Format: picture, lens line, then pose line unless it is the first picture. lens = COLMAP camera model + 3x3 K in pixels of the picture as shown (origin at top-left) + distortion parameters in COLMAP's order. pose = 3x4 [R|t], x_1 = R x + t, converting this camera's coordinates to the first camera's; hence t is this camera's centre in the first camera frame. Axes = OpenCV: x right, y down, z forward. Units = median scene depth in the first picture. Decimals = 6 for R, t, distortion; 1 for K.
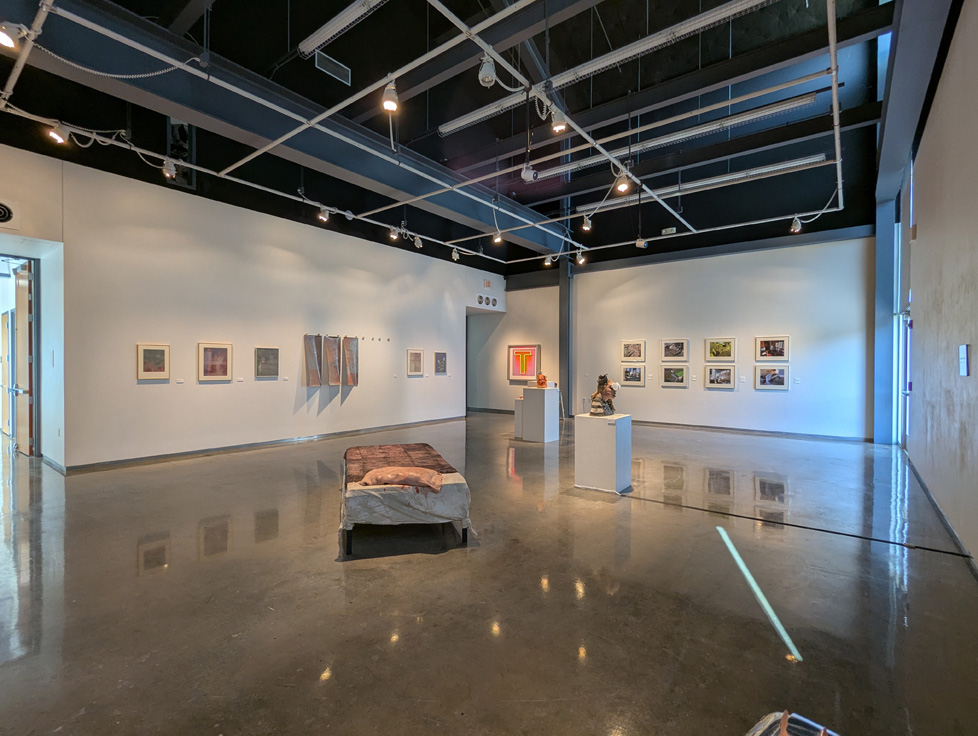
lens RADIAL K [[462.5, 0, 489.0], [0, 462.5, 368.0], [0, 0, 1]] dist [-0.003815, -0.000486]
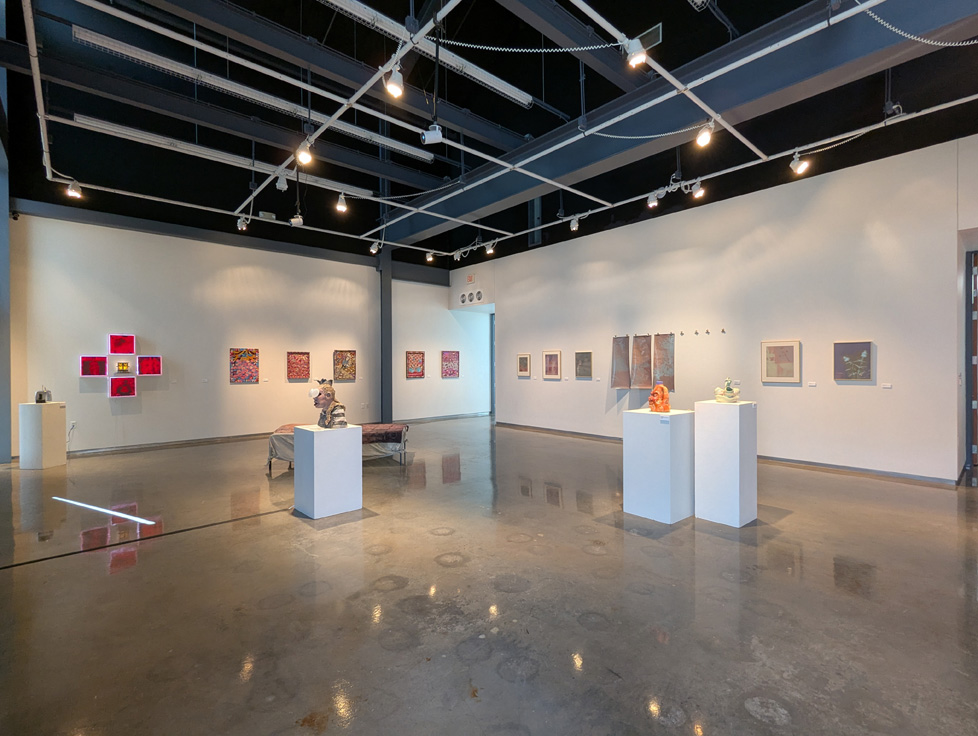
lens RADIAL K [[467.8, 0, 489.0], [0, 467.8, 368.0], [0, 0, 1]] dist [0.002336, 0.000244]
pose [[-0.185399, 0.006171, -0.982644, 0.668712], [0.002417, 0.999980, 0.005824, -0.010281], [0.982660, -0.001295, -0.185410, 0.917507]]
